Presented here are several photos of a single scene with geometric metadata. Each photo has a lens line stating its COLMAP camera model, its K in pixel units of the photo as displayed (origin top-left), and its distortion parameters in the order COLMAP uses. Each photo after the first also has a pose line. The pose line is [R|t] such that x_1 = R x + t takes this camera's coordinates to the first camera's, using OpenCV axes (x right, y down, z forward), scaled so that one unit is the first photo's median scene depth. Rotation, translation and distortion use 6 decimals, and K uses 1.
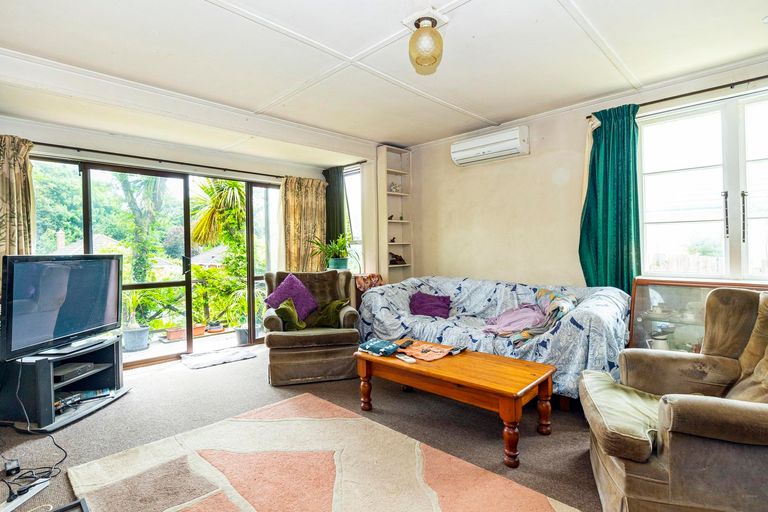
lens RADIAL K [[386.5, 0, 384.0], [0, 386.5, 256.0], [0, 0, 1]] dist [-0.000312, 0.000039]
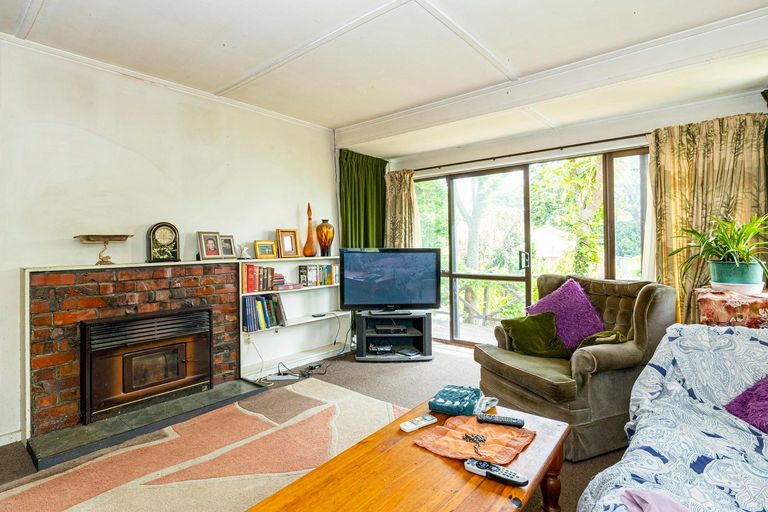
lens RADIAL K [[400.7, 0, 384.0], [0, 400.7, 256.0], [0, 0, 1]] dist [0.001188, -0.000120]
pose [[0.084155, 0.040993, -0.995609, 0.448274], [-0.008866, 0.999145, 0.040390, -0.023383], [0.996413, 0.005428, 0.084446, 0.571310]]
